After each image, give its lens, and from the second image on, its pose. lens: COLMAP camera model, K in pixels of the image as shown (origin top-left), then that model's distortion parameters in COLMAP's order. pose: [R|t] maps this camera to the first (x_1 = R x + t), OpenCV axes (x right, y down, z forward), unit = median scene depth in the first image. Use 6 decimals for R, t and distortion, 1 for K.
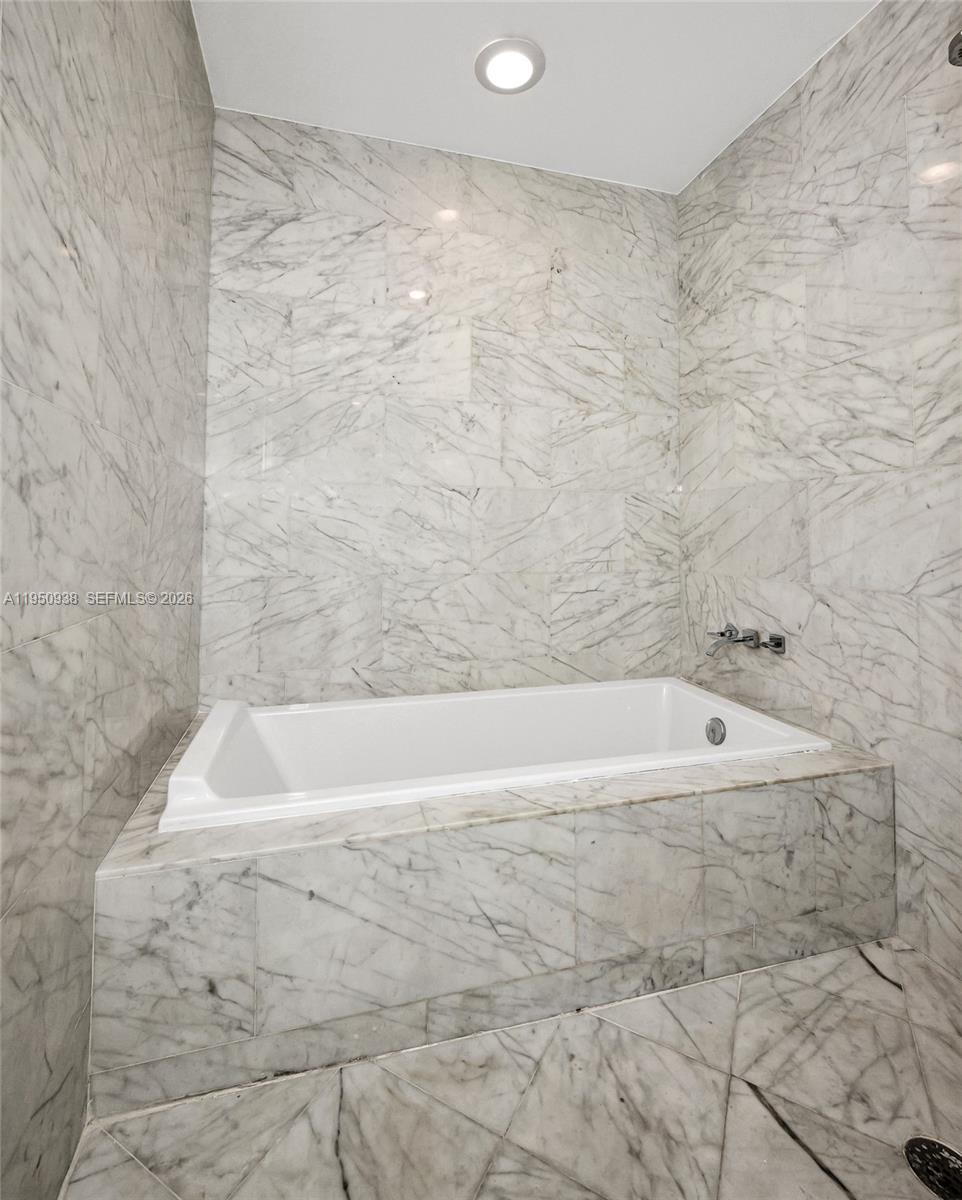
lens RADIAL K [[543.0, 0, 480.2], [0, 543.0, 600.7], [0, 0, 1]] dist [-0.002420, -0.000070]
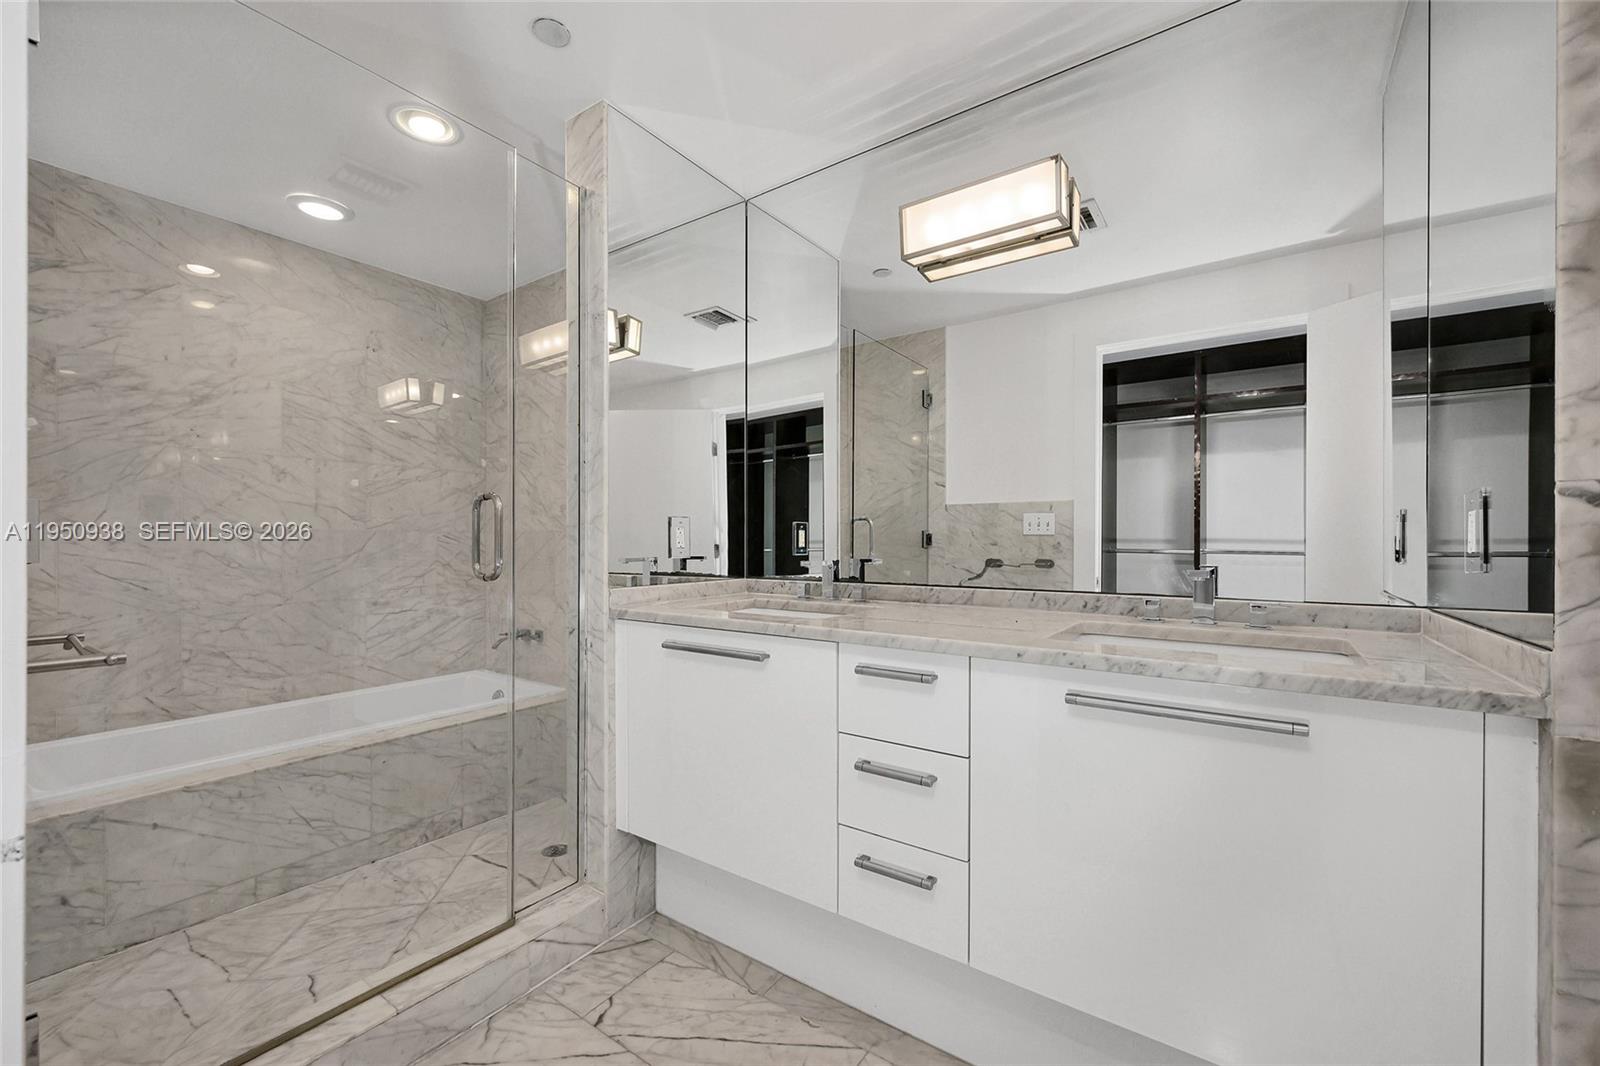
lens RADIAL K [[628.2, 0, 806.0], [0, 628.2, 540.2], [0, 0, 1]] dist [-0.004894, 0.001225]
pose [[0.769208, -0.002999, 0.638991, -0.013378], [0.078288, 0.992898, -0.089583, 0.024724], [-0.634184, 0.118933, 0.763980, -0.812907]]
